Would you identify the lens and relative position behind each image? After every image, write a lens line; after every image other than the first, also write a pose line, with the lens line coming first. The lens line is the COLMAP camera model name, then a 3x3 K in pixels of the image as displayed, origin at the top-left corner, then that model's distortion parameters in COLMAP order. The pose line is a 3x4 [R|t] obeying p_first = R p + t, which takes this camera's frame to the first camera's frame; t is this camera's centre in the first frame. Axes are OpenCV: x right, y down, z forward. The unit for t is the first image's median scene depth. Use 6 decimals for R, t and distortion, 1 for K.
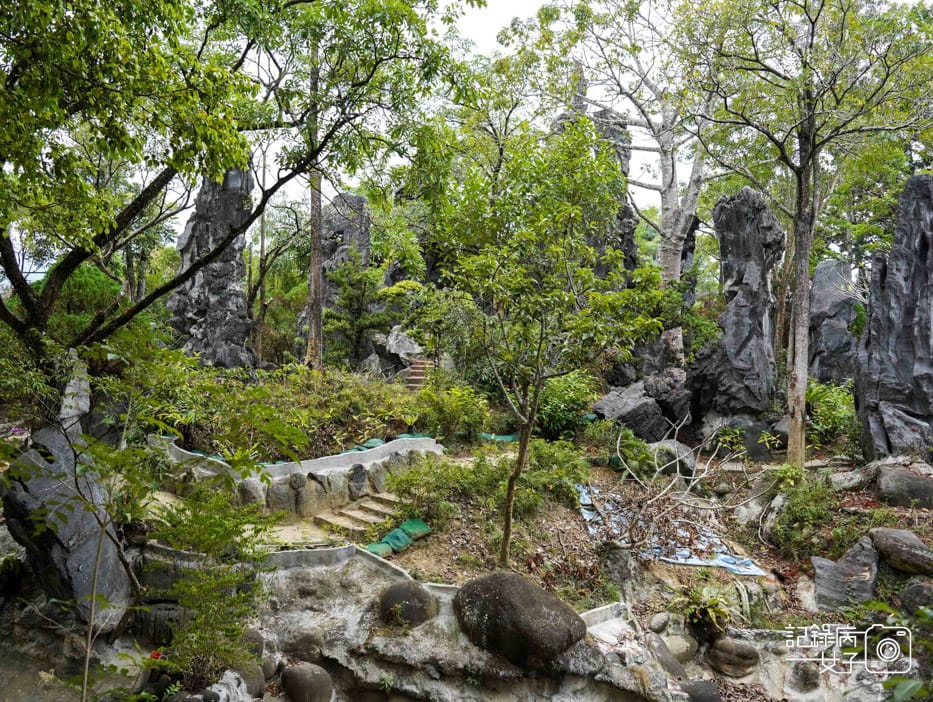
lens RADIAL K [[827.5, 0, 468.7], [0, 827.5, 350.4], [0, 0, 1]] dist [-0.024272, 0.032948]
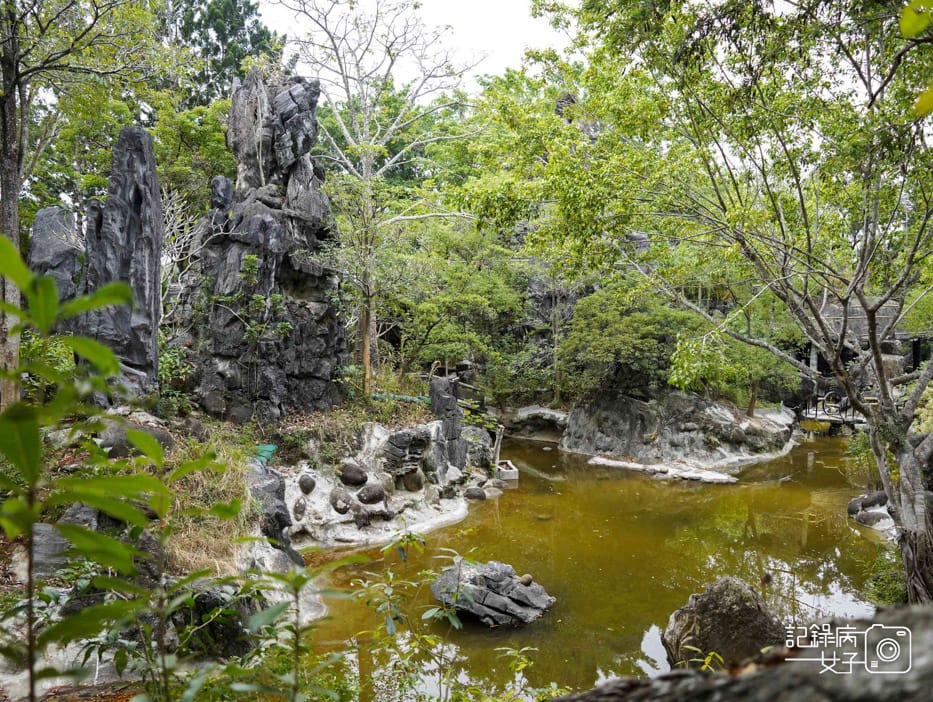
lens RADIAL K [[827.5, 0, 466.7], [0, 827.5, 350.1], [0, 0, 1]] dist [-0.024272, 0.032948]
pose [[0.652176, -0.042824, 0.756857, 0.040631], [0.001255, 0.998463, 0.055413, 0.003730], [-0.758066, -0.035190, 0.651227, 0.026246]]
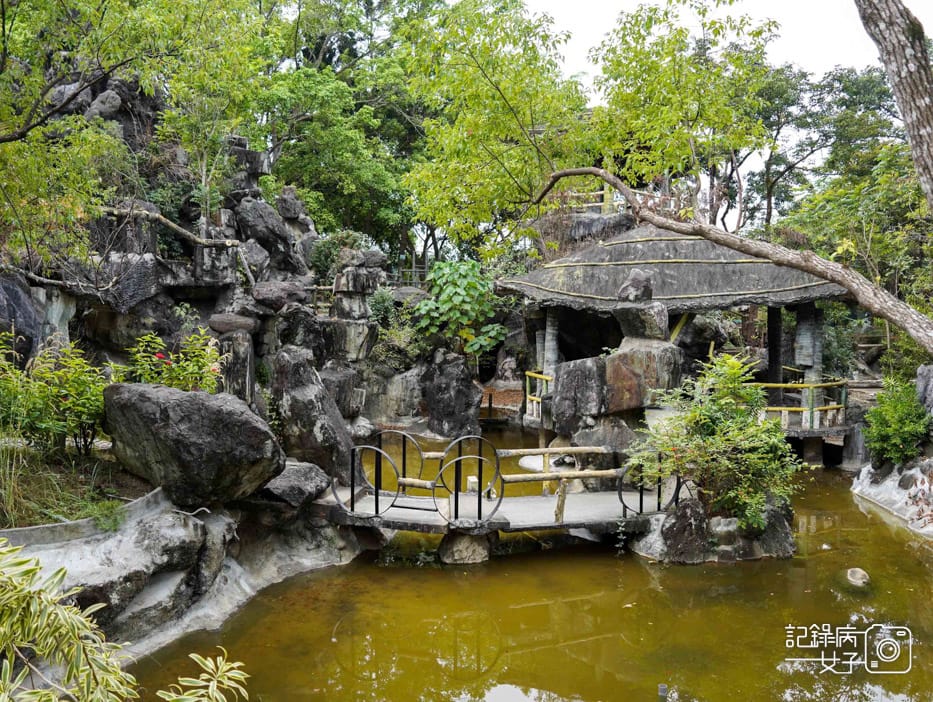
lens RADIAL K [[827.5, 0, 469.7], [0, 827.5, 348.9], [0, 0, 1]] dist [-0.024272, 0.032948]
pose [[0.642989, -0.051204, 0.764162, 0.476015], [0.004125, 0.997980, 0.063400, 0.028027], [-0.765864, -0.037613, 0.641901, 0.065780]]
